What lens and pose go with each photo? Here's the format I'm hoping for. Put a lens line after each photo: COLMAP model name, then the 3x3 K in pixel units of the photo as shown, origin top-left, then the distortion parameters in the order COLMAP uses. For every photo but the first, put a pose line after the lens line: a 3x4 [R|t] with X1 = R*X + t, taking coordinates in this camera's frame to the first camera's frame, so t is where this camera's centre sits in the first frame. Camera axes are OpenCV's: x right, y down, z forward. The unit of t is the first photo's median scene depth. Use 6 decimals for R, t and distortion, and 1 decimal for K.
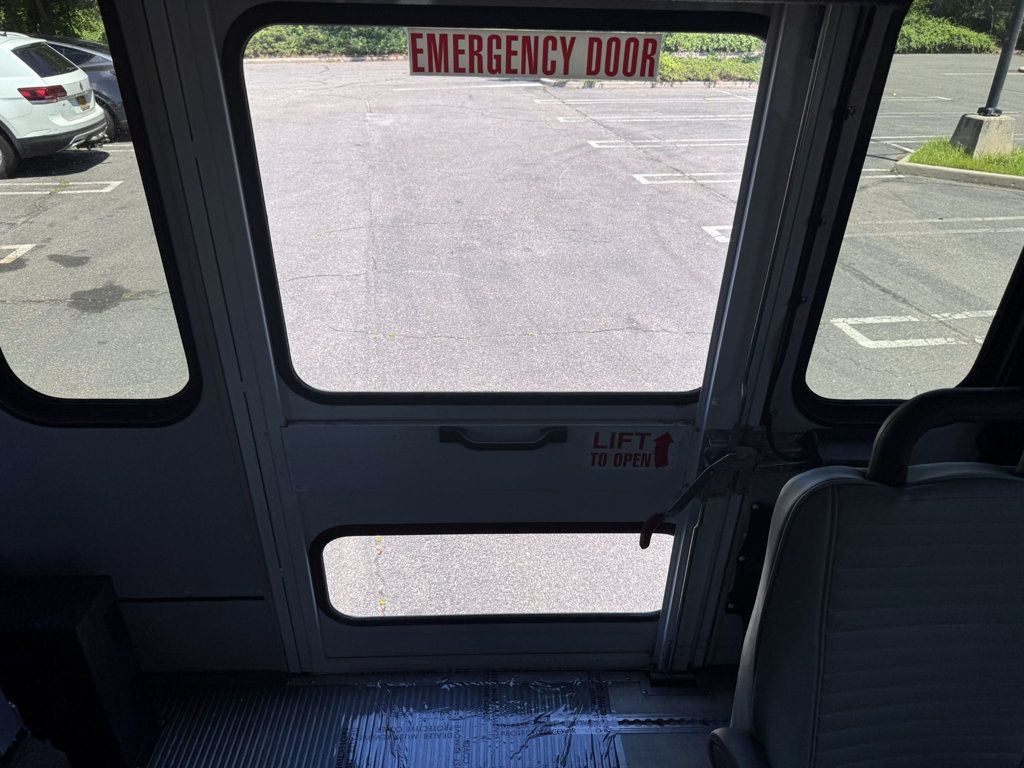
lens RADIAL K [[724.0, 0, 514.6], [0, 724.0, 386.9], [0, 0, 1]] dist [0.005709, -0.019666]
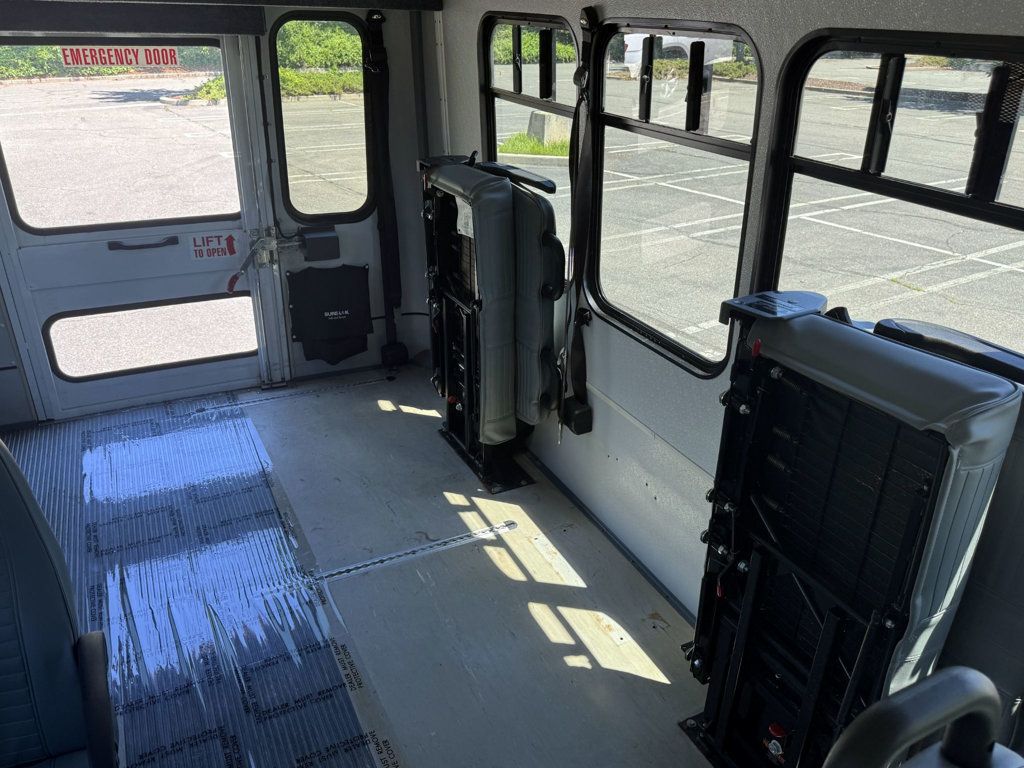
lens RADIAL K [[753.1, 0, 511.6], [0, 753.1, 384.7], [0, 0, 1]] dist [0.021578, -0.036636]
pose [[0.904399, -0.182031, 0.385911, 0.002912], [0.196253, 0.980550, 0.002589, 0.072758], [-0.378876, 0.073395, 0.922533, -0.146064]]
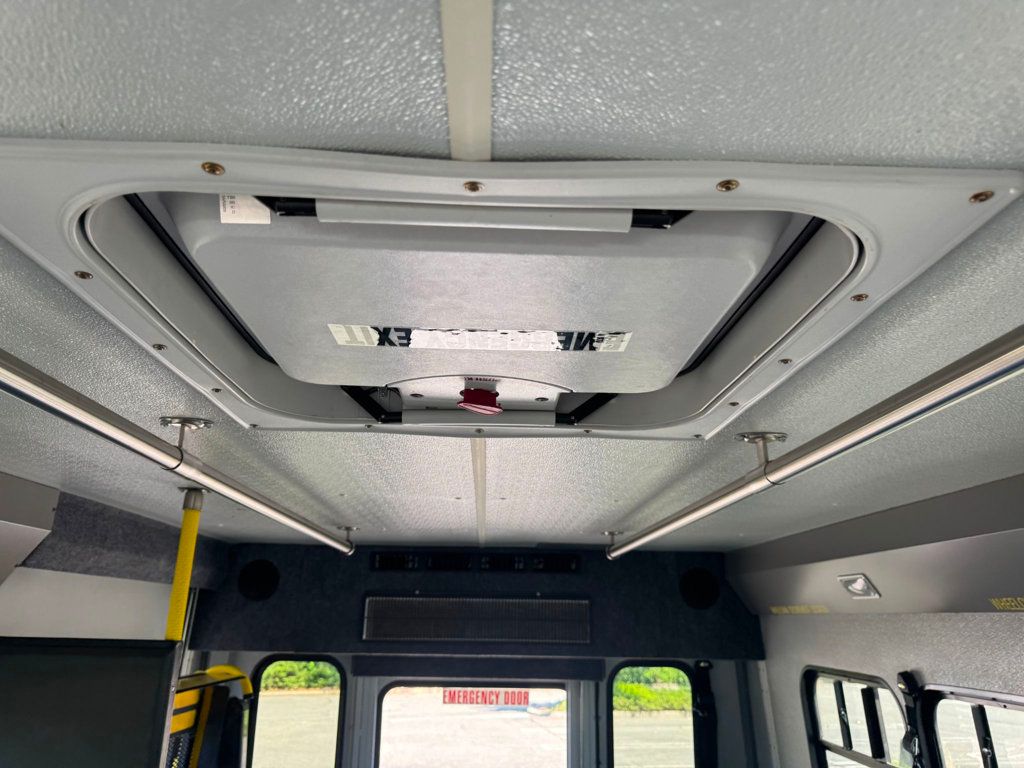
lens RADIAL K [[724.0, 0, 510.7], [0, 724.0, 384.4], [0, 0, 1]] dist [0.005709, -0.019666]
pose [[0.999980, -0.002755, 0.005672, 0.009623], [0.006035, 0.678728, -0.734365, 0.068693], [-0.001827, 0.734384, 0.678731, -0.157965]]
